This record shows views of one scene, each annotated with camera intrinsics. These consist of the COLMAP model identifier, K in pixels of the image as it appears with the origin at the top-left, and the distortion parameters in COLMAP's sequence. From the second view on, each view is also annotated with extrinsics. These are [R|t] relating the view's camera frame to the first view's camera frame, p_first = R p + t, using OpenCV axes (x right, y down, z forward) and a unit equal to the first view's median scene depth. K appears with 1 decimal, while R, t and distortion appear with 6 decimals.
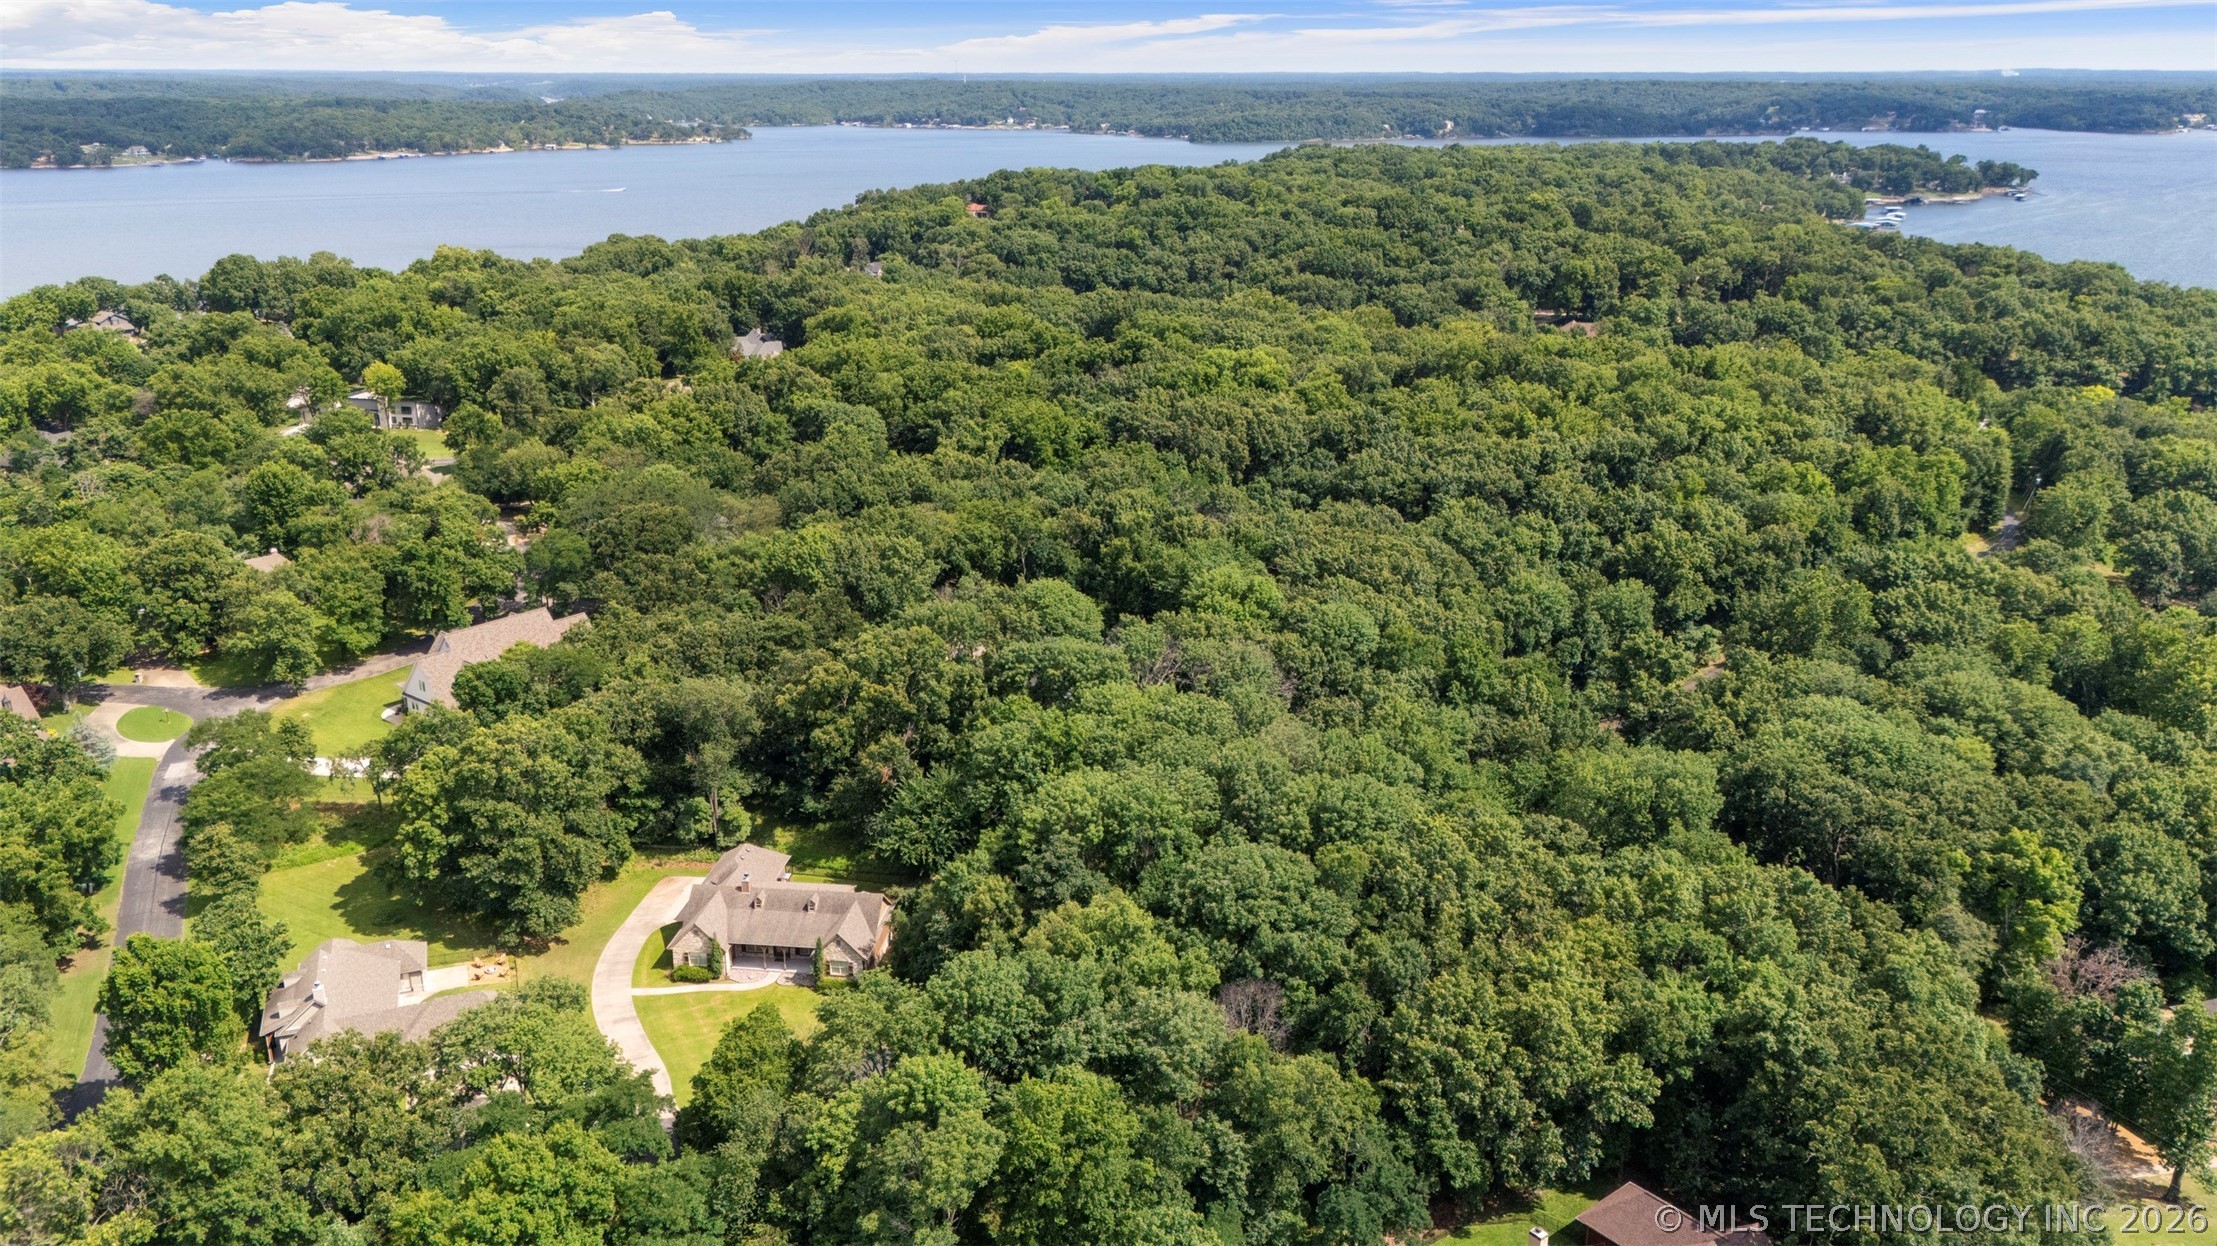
lens RADIAL K [[1759.3, 0, 1111.6], [0, 1759.3, 623.5], [0, 0, 1]] dist [0.018341, -0.021596]
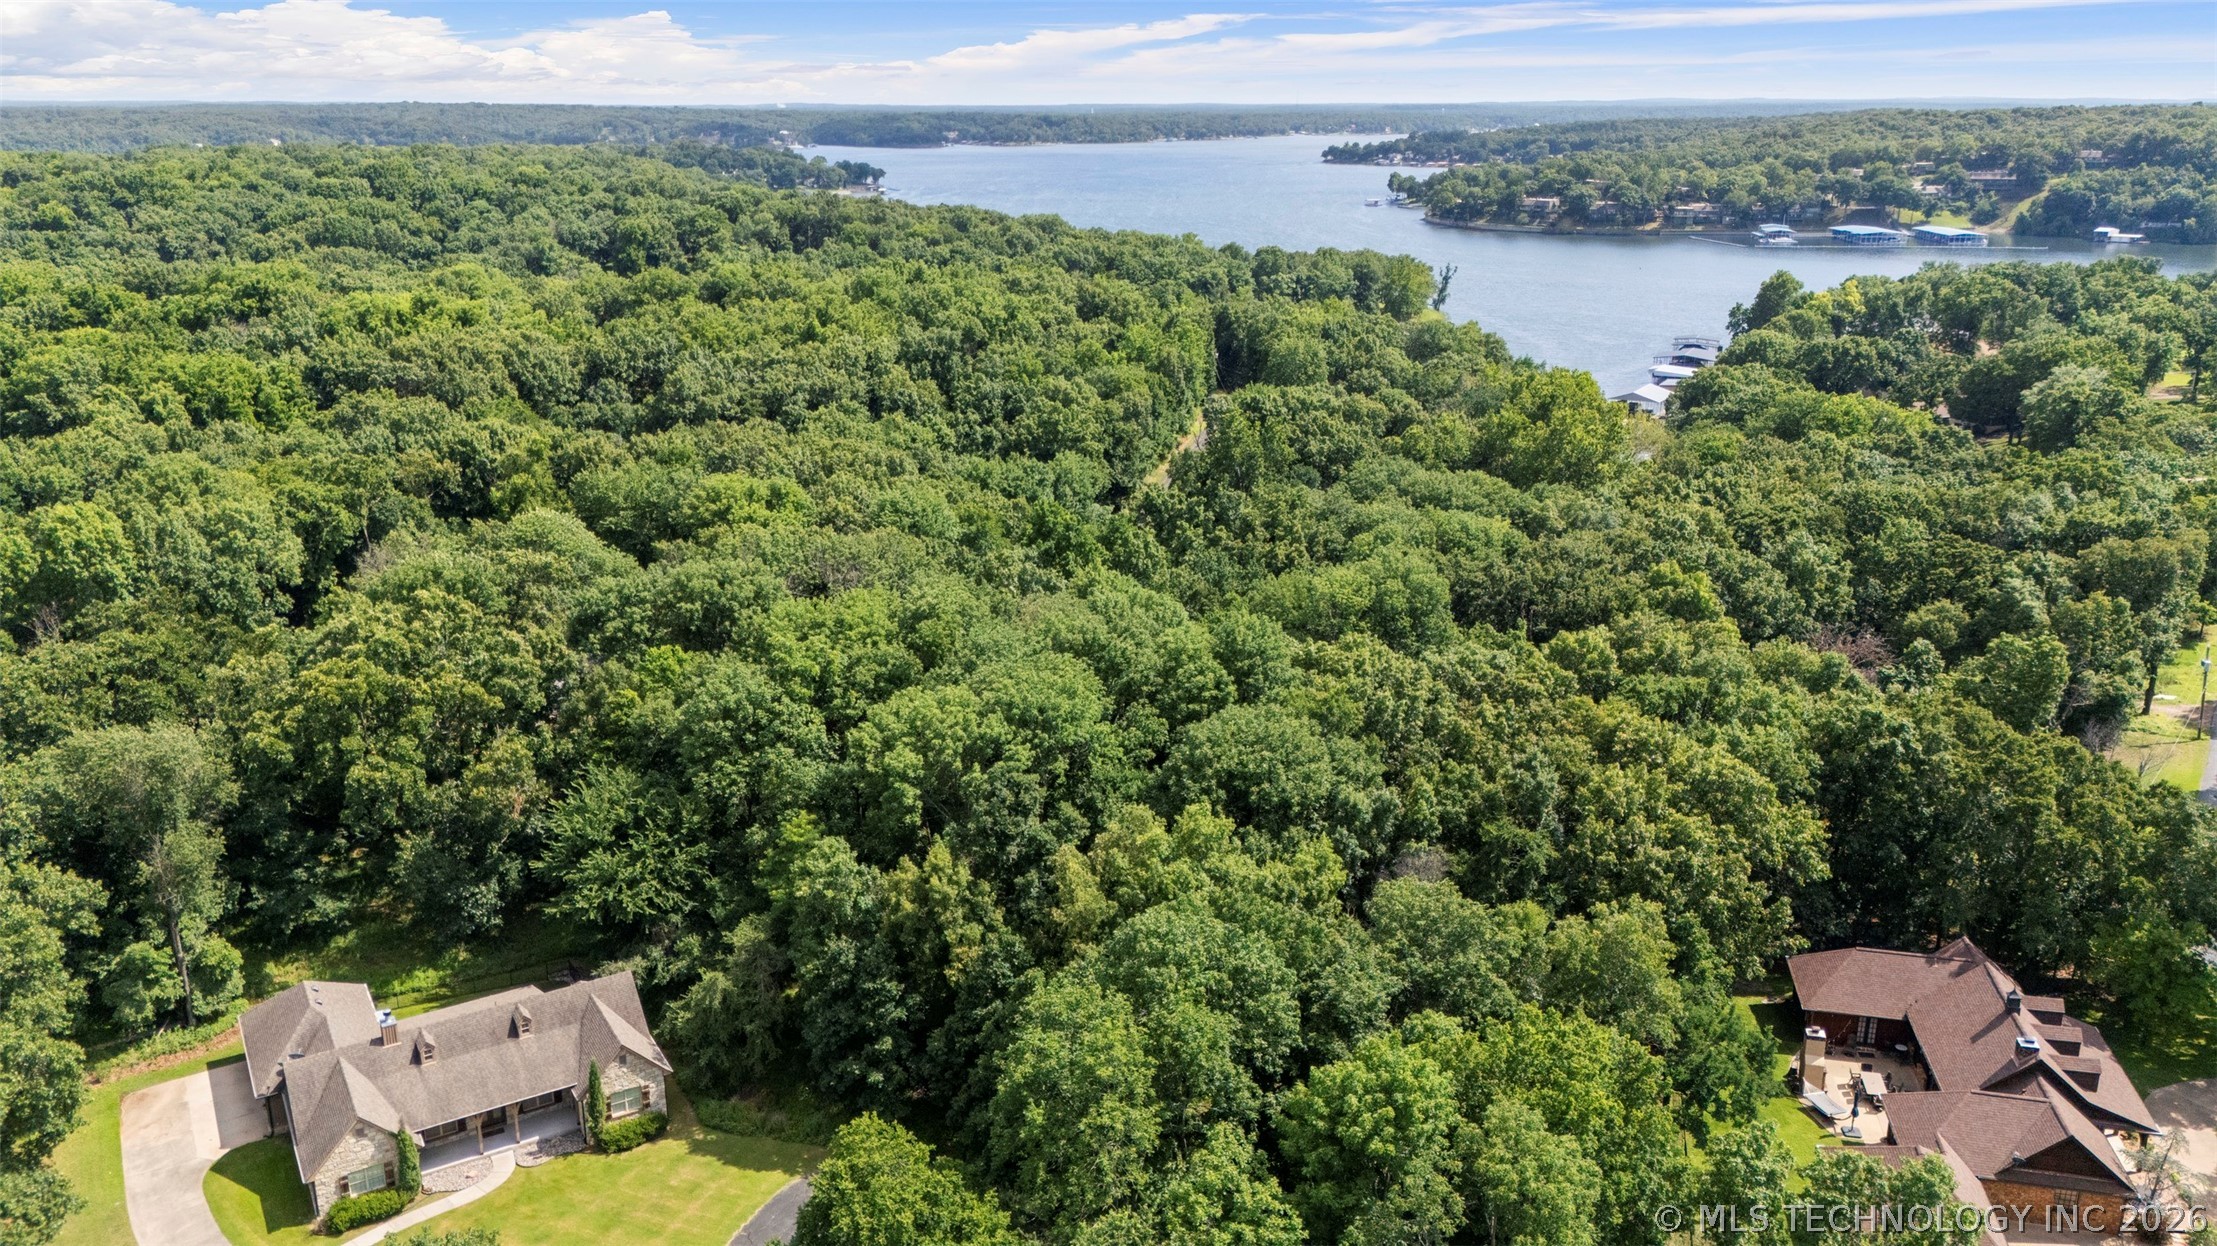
lens RADIAL K [[1759.3, 0, 1108.1], [0, 1759.3, 624.0], [0, 0, 1]] dist [0.018341, -0.021596]
pose [[0.764772, -0.180017, 0.618642, -0.327473], [0.206534, 0.978002, 0.029267, 0.047307], [-0.610302, 0.105388, 0.785128, 0.365957]]
